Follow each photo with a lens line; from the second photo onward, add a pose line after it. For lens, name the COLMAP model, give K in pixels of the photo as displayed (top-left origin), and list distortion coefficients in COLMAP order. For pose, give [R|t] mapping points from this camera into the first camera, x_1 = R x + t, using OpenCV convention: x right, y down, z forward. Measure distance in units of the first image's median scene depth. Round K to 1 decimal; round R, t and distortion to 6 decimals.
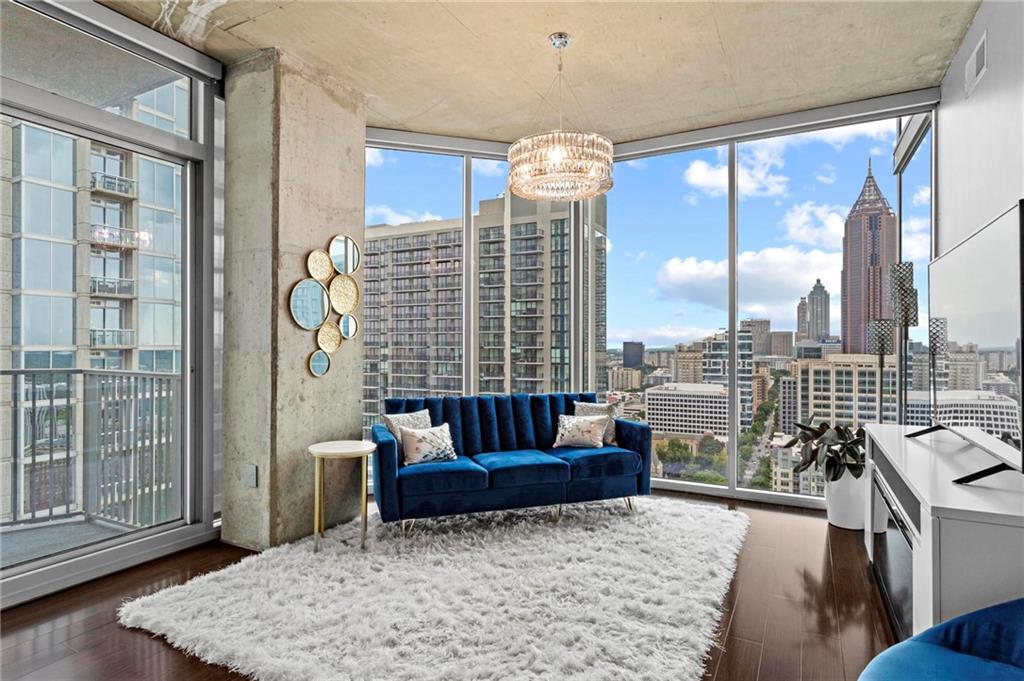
lens RADIAL K [[546.7, 0, 513.2], [0, 546.7, 343.4], [0, 0, 1]] dist [0.003228, 0.002925]
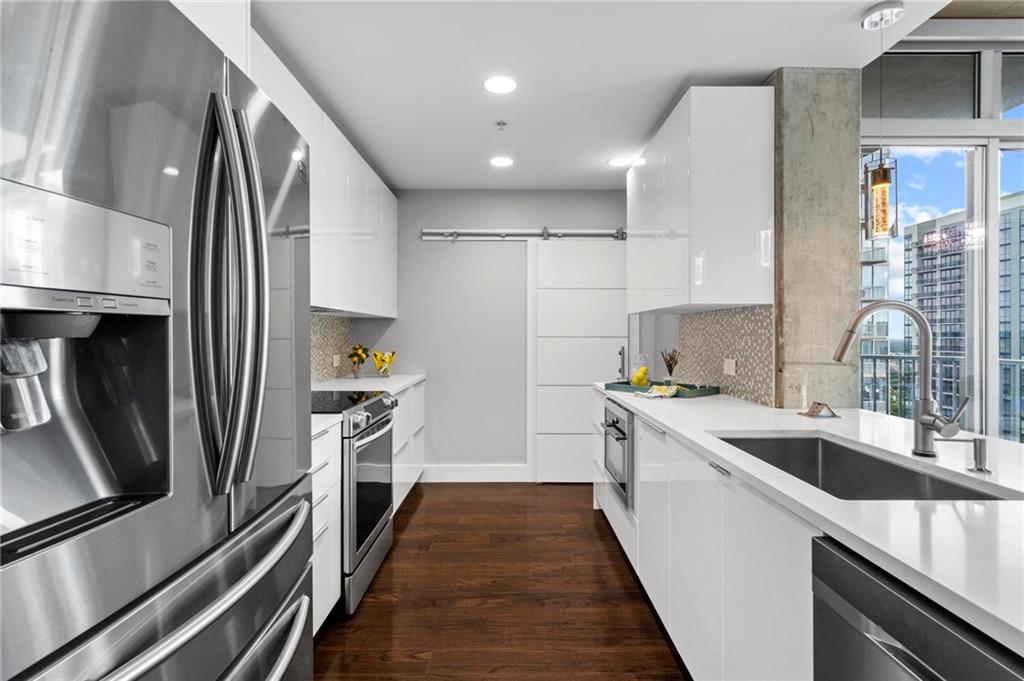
lens RADIAL K [[490.3, 0, 512.7], [0, 490.3, 334.4], [0, 0, 1]] dist [0.001509, 0.000833]
pose [[0.477450, -0.000971, -0.878659, -0.039747], [0.001261, 0.999999, -0.000419, -0.000154], [0.878658, -0.000908, 0.477451, -0.040805]]
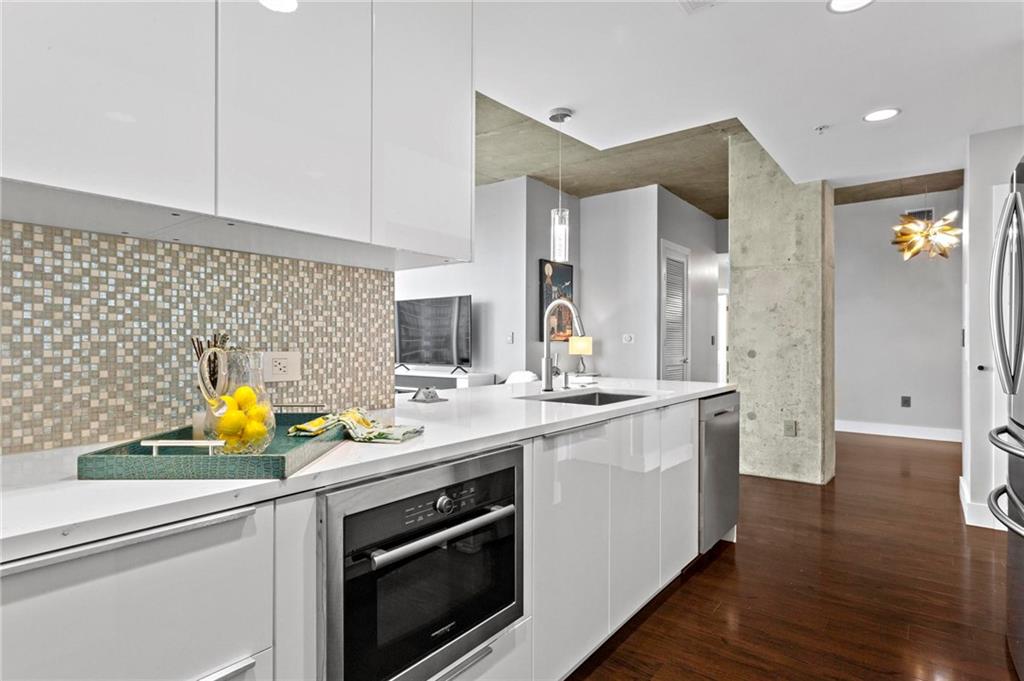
lens RADIAL K [[546.7, 0, 513.2], [0, 546.7, 343.4], [0, 0, 1]] dist [0.003228, 0.002925]
pose [[0.161885, -0.003400, 0.986804, -0.143365], [-0.004633, 0.999980, 0.004205, 0.003089], [-0.986799, -0.005253, 0.161866, 0.003855]]
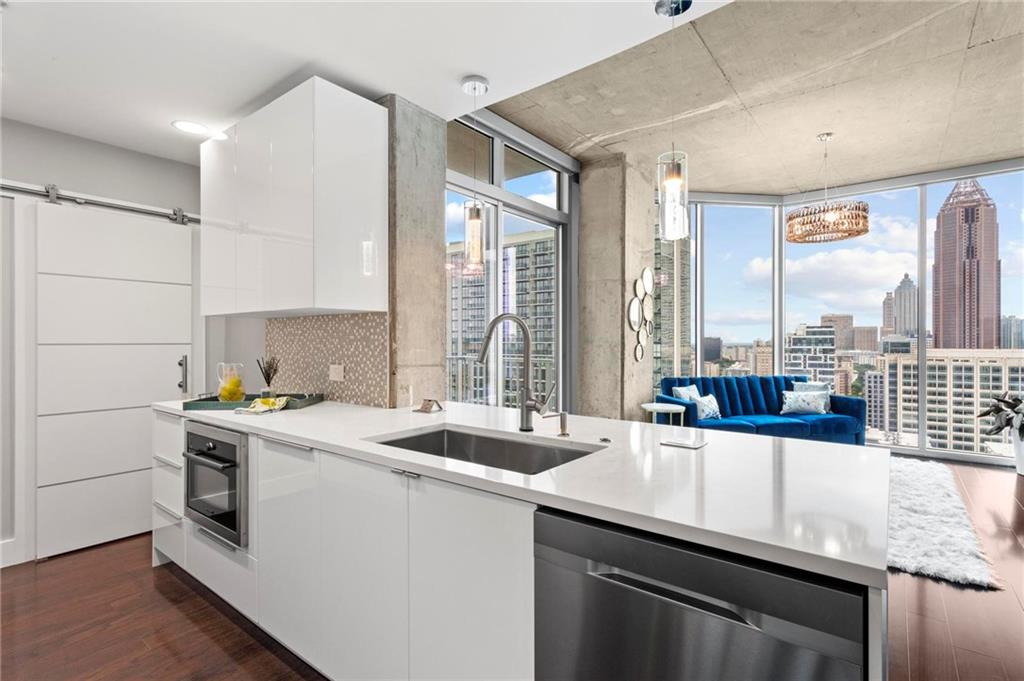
lens RADIAL K [[489.5, 0, 512.0], [0, 489.5, 340.5], [0, 0, 1]] dist [0.000625, 0.001472]
pose [[0.985937, -0.002333, -0.167100, -0.052566], [0.002814, 0.999993, 0.002639, -0.000224], [0.167093, -0.003072, 0.985936, -0.045464]]
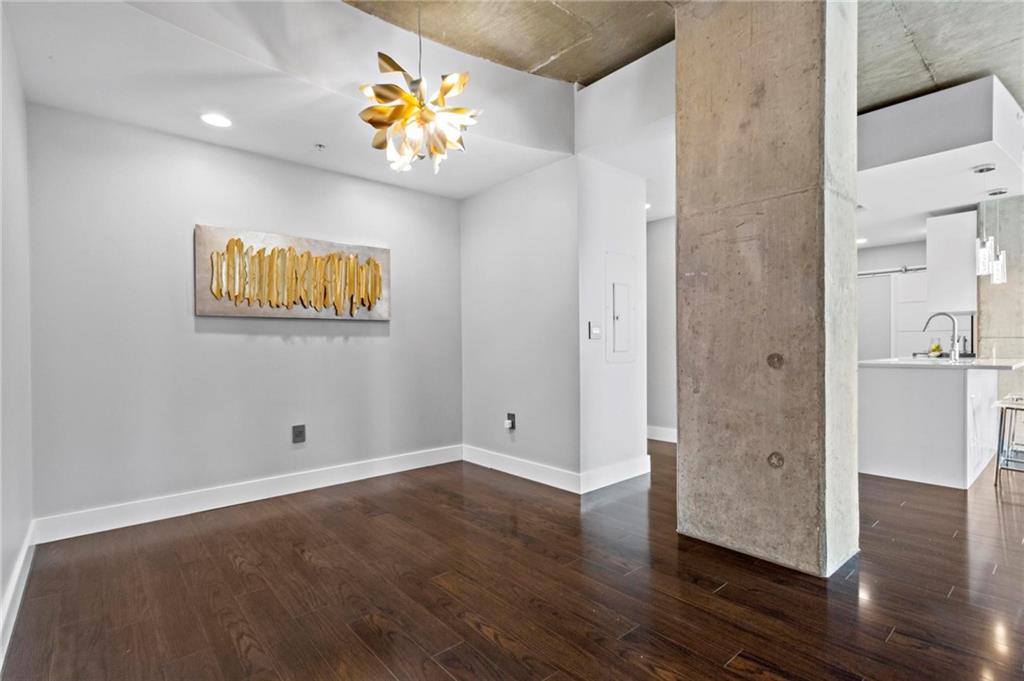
lens RADIAL K [[485.5, 0, 514.5], [0, 485.5, 350.0], [0, 0, 1]] dist [0.000421, 0.000793]
pose [[-0.343415, 0.004592, -0.939173, 0.111233], [0.006201, 0.999977, 0.002622, 0.006643], [0.939163, -0.004924, -0.343435, -0.058010]]
